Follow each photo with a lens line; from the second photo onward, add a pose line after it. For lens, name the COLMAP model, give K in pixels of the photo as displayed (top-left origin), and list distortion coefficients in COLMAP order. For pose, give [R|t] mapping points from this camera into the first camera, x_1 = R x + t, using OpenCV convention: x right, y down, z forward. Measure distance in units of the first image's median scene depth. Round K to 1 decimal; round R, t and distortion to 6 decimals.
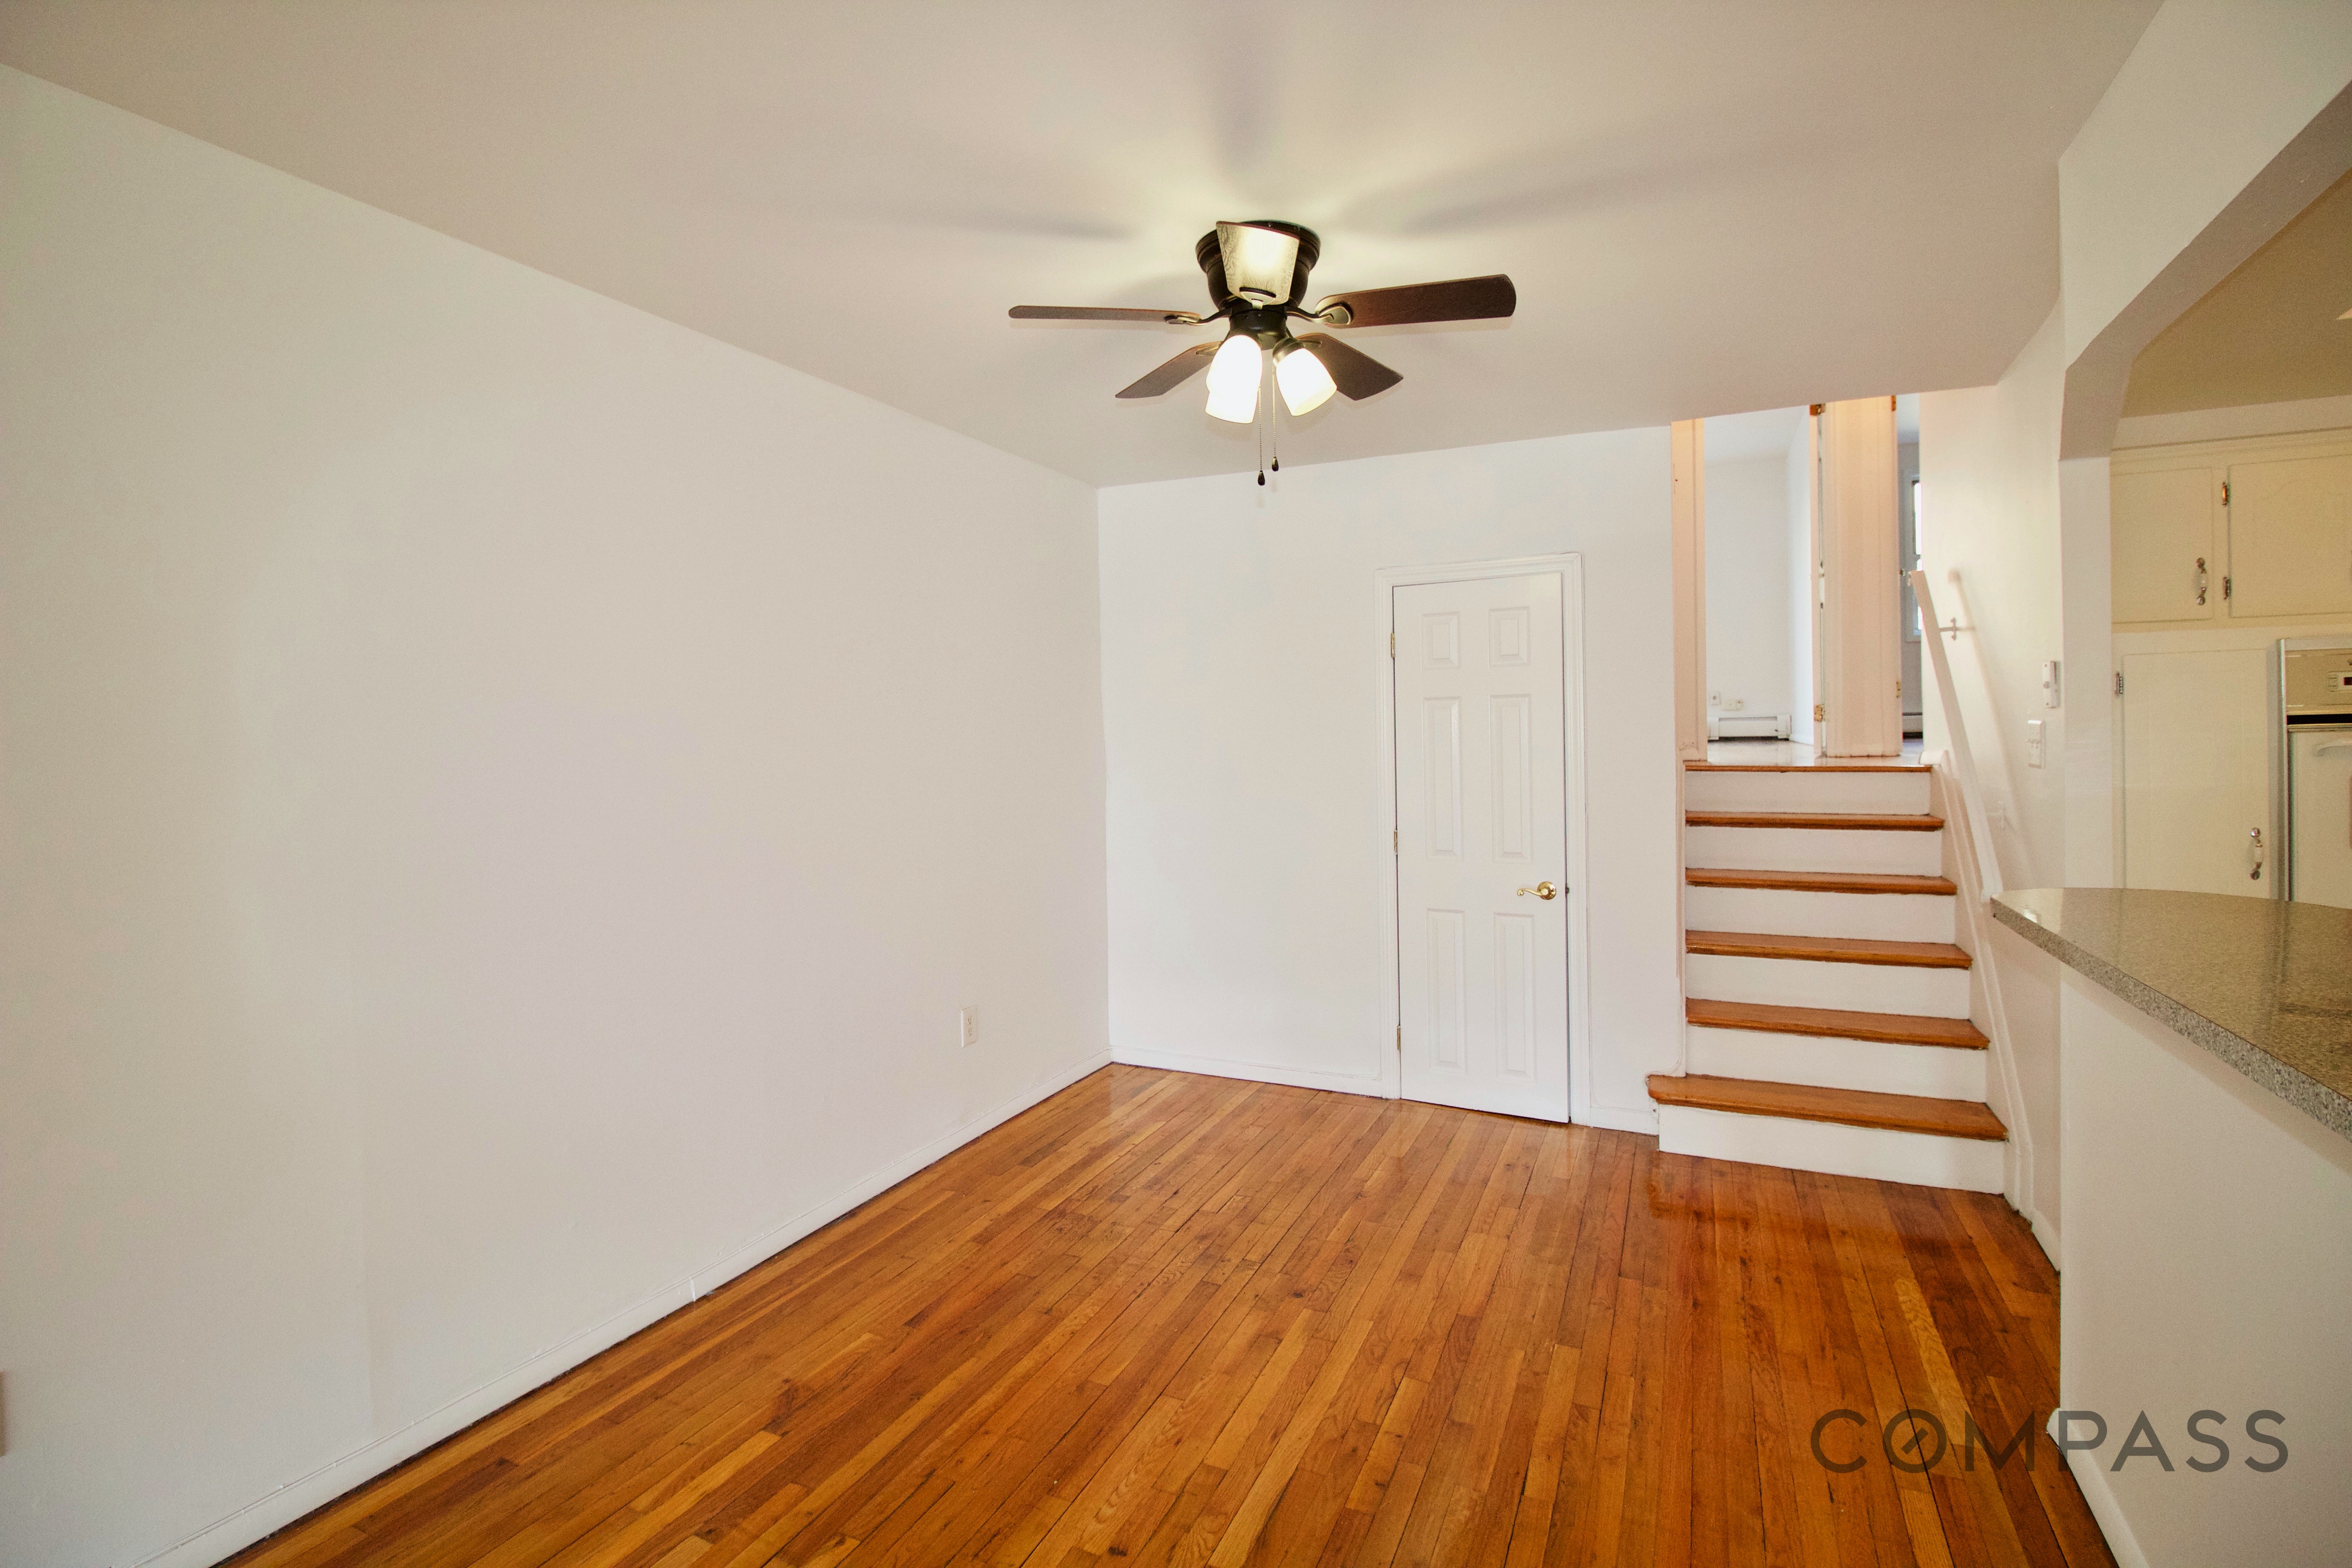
lens RADIAL K [[1092.3, 0, 1175.0], [0, 1092.3, 750.0], [0, 0, 1]] dist [0.000940, -0.014319]
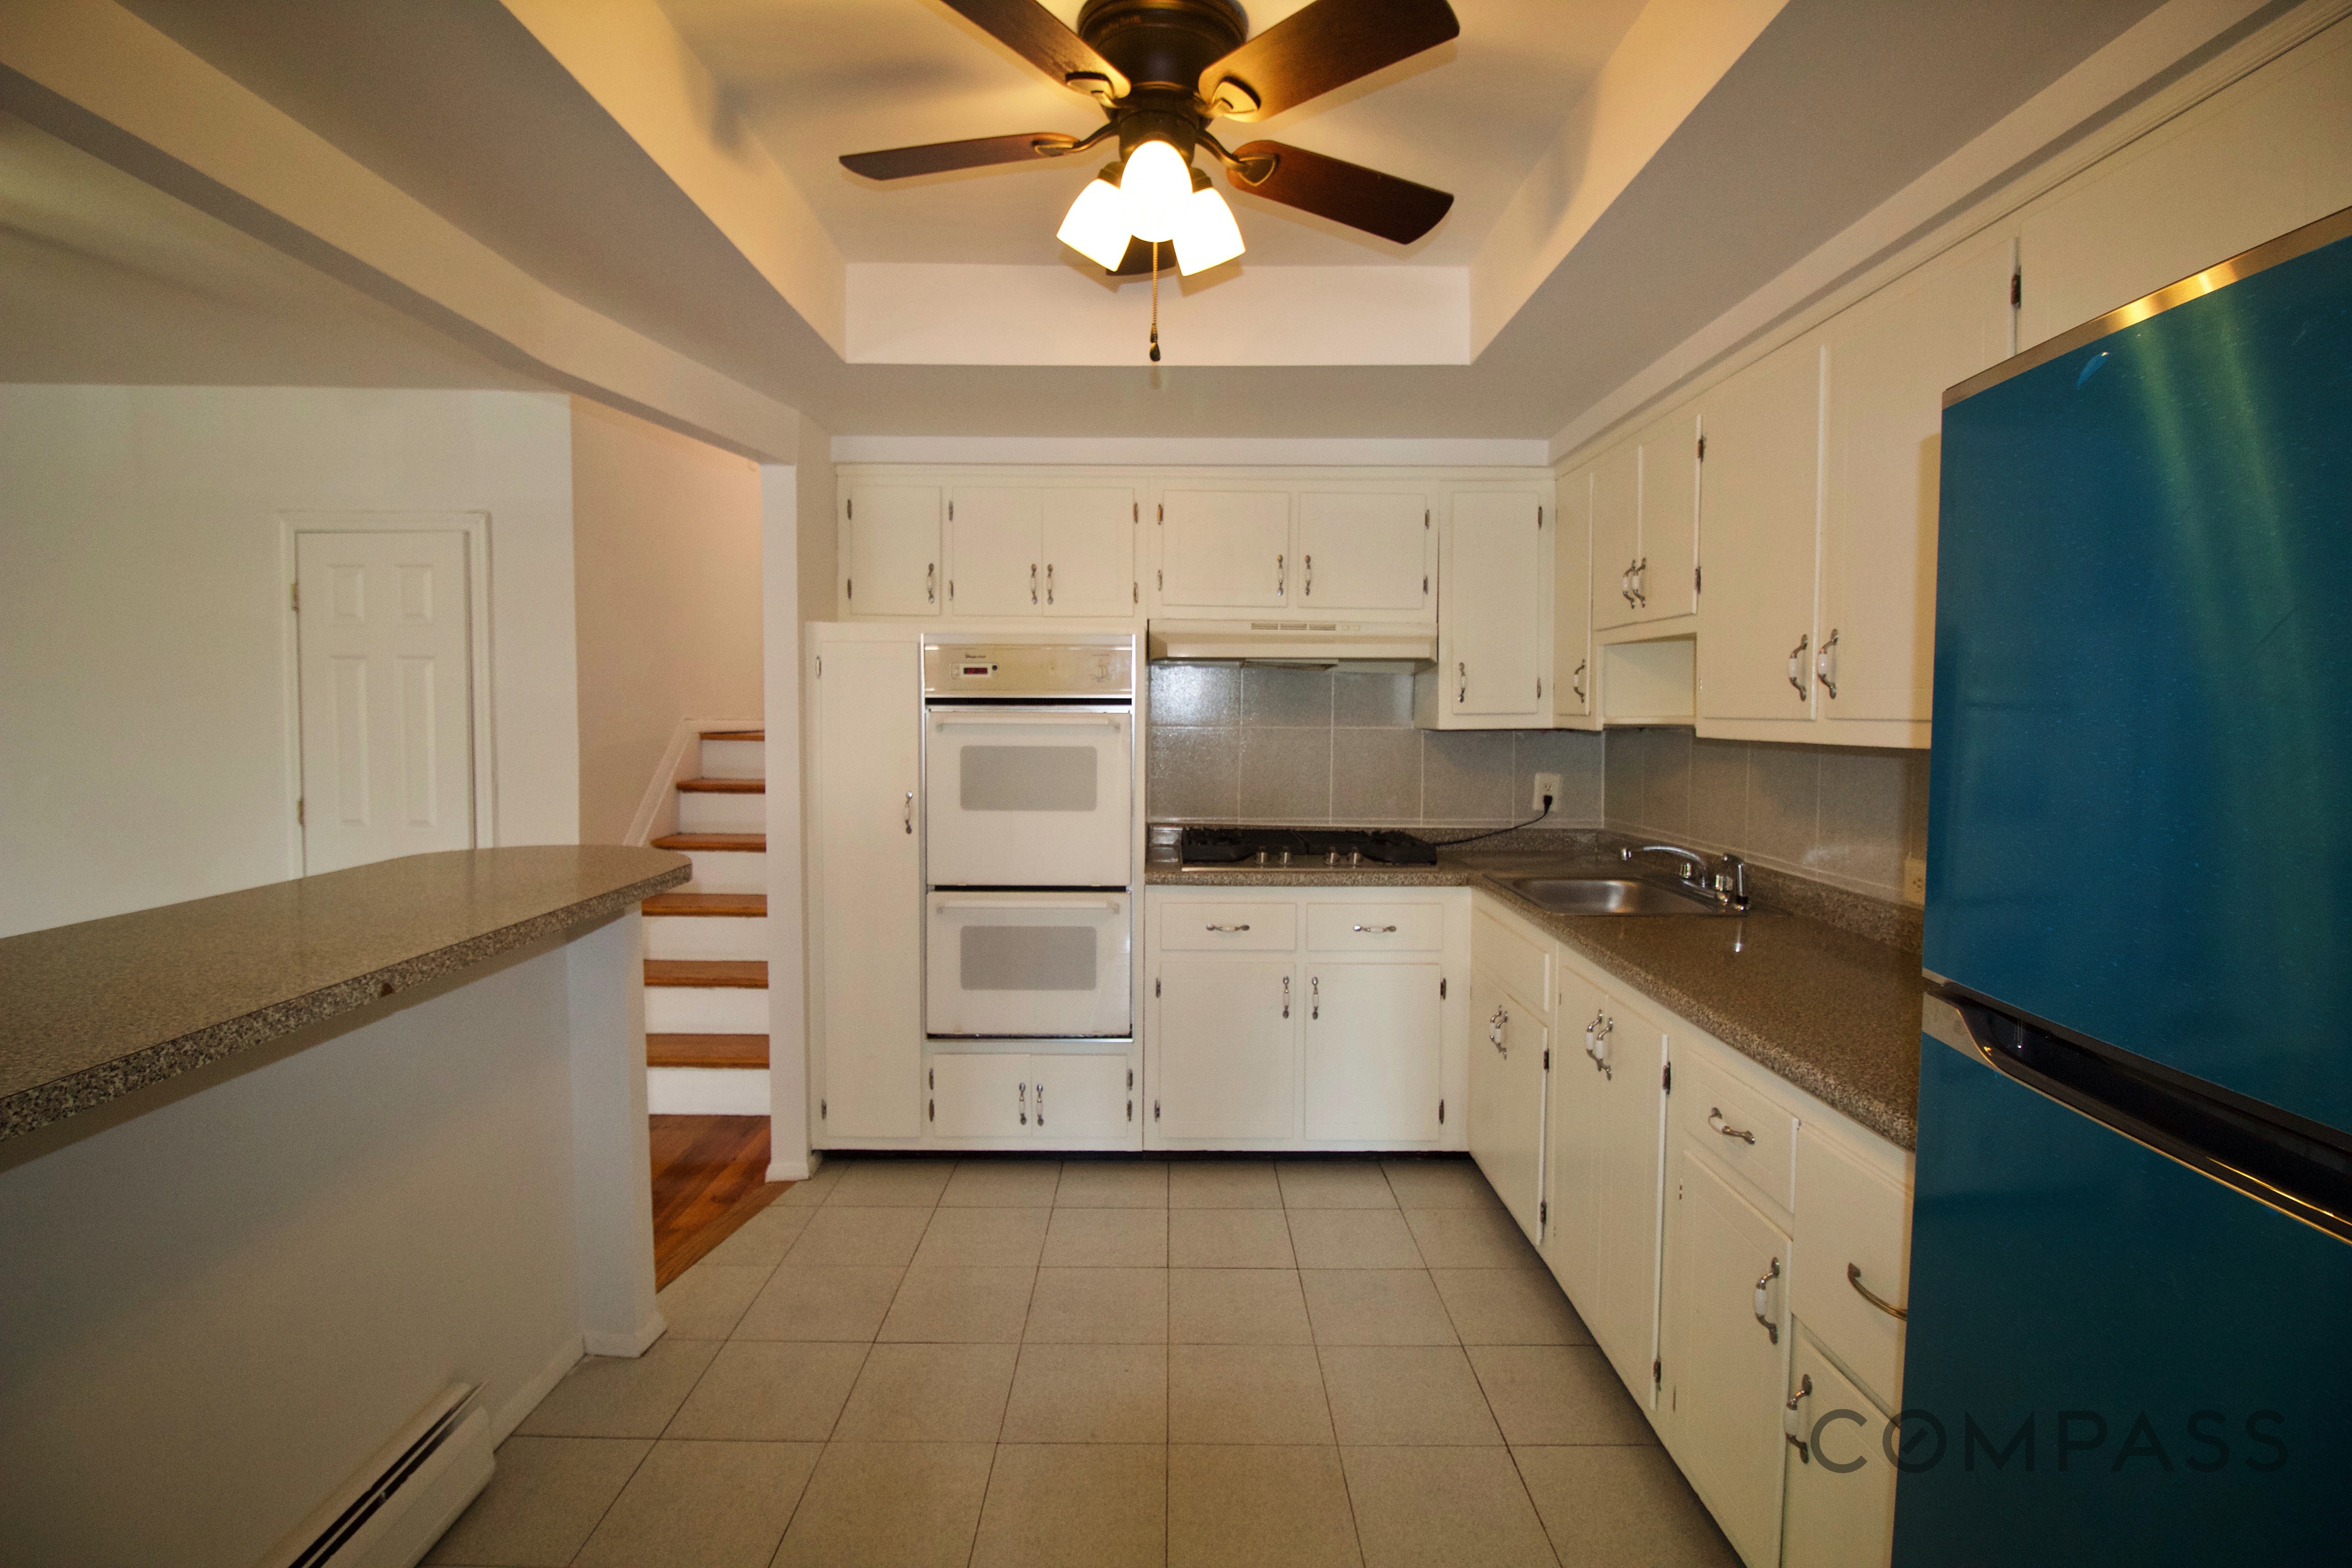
lens RADIAL K [[1092.3, 0, 1175.0], [0, 1092.3, 750.0], [0, 0, 1]] dist [0.000940, -0.014319]
pose [[0.897621, 0.007726, 0.440701, 0.665502], [-0.020679, 0.999484, 0.024597, -0.008156], [-0.440283, -0.031192, 0.897317, -0.199145]]
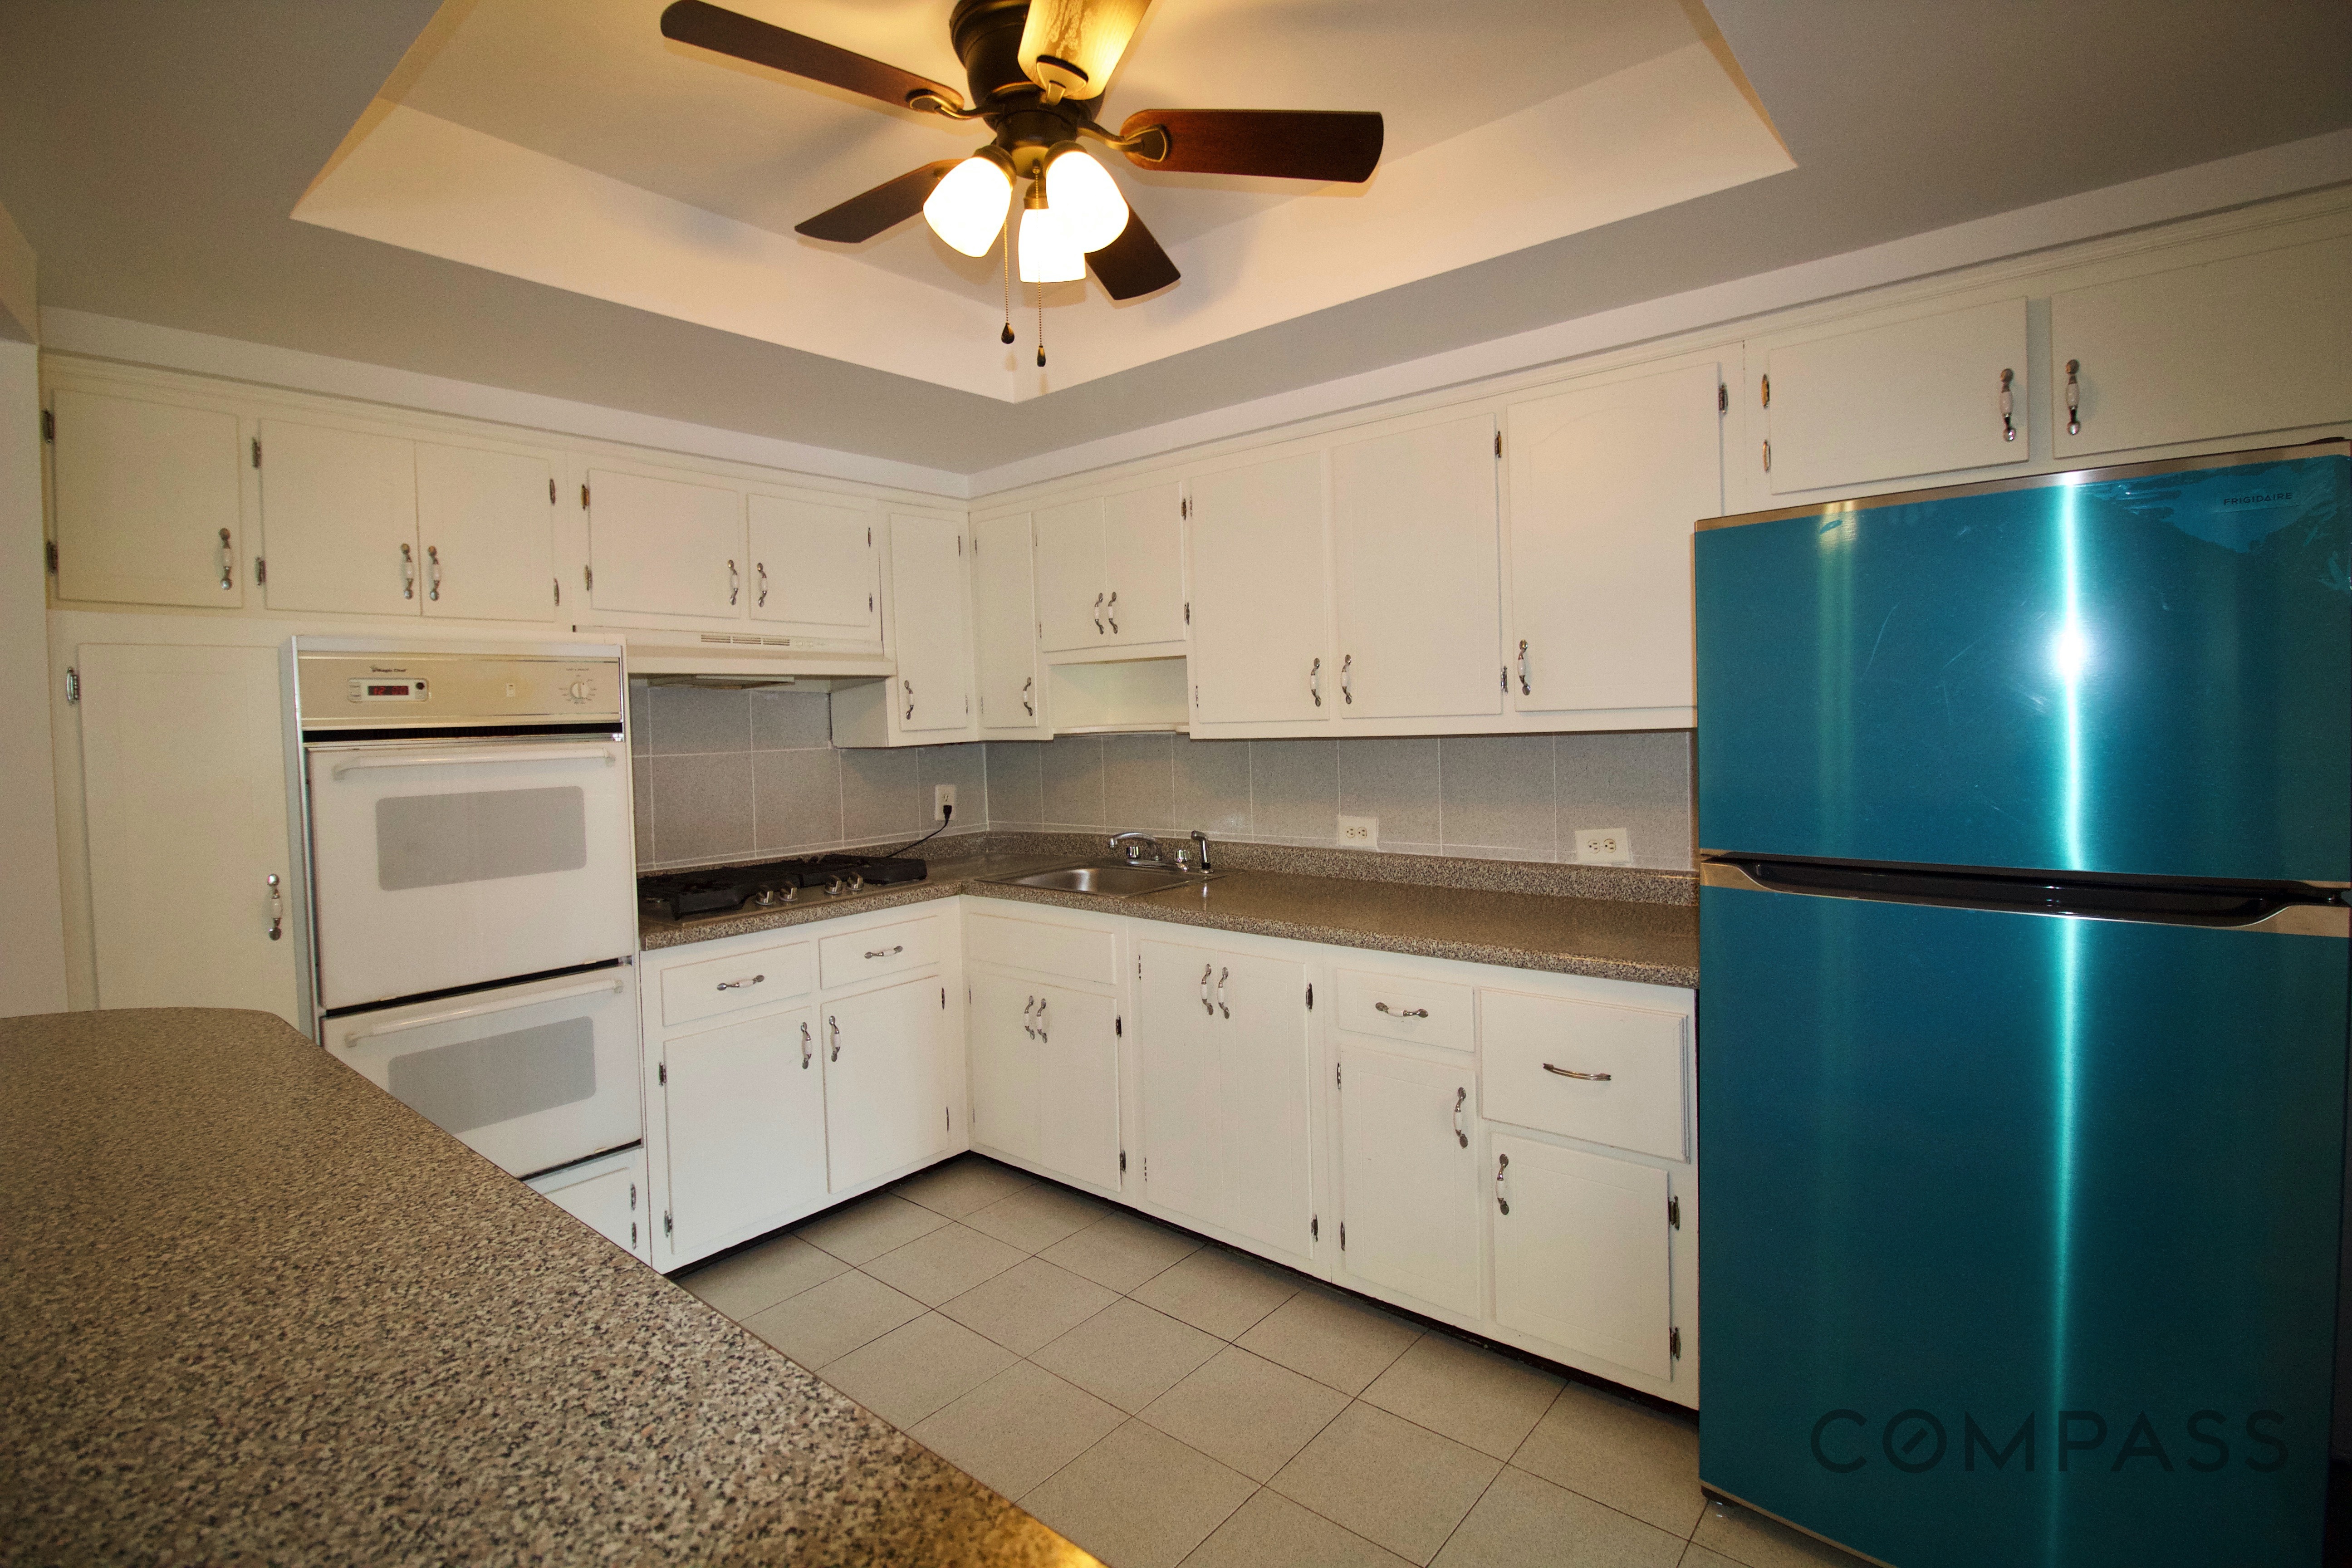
lens RADIAL K [[1092.3, 0, 1175.0], [0, 1092.3, 750.0], [0, 0, 1]] dist [0.000940, -0.014319]
pose [[0.244867, -0.015755, 0.969429, 0.362402], [0.030277, 0.999505, 0.008596, -0.004732], [-0.969084, 0.027247, 0.245223, 0.151691]]
